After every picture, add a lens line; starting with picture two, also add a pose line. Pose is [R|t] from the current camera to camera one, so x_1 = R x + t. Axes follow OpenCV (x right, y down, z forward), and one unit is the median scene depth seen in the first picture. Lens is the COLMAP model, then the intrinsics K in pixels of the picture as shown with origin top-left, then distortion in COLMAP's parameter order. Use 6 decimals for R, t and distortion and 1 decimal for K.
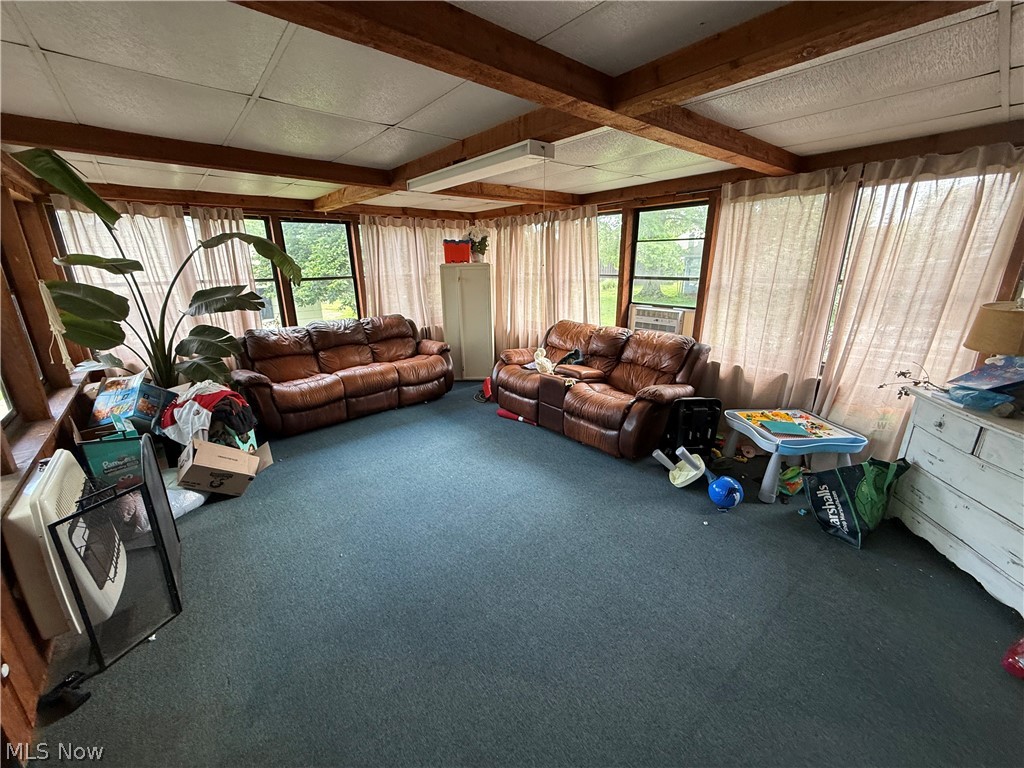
lens RADIAL K [[409.2, 0, 512.5], [0, 409.2, 380.1], [0, 0, 1]] dist [0.001070, -0.000102]
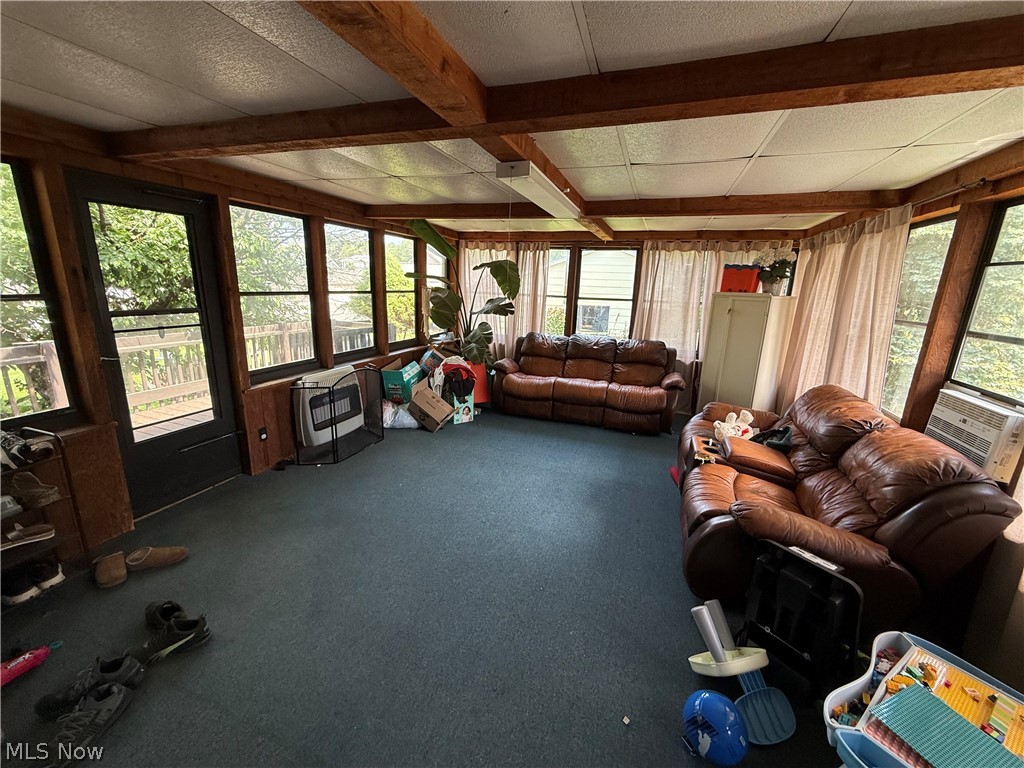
lens RADIAL K [[409.2, 0, 513.3], [0, 409.2, 381.3], [0, 0, 1]] dist [0.001070, -0.000102]
pose [[0.500201, 0.232357, -0.834152, 0.469483], [-0.282666, 0.954368, 0.096342, -0.083758], [0.818474, 0.187596, 0.543055, 0.271602]]
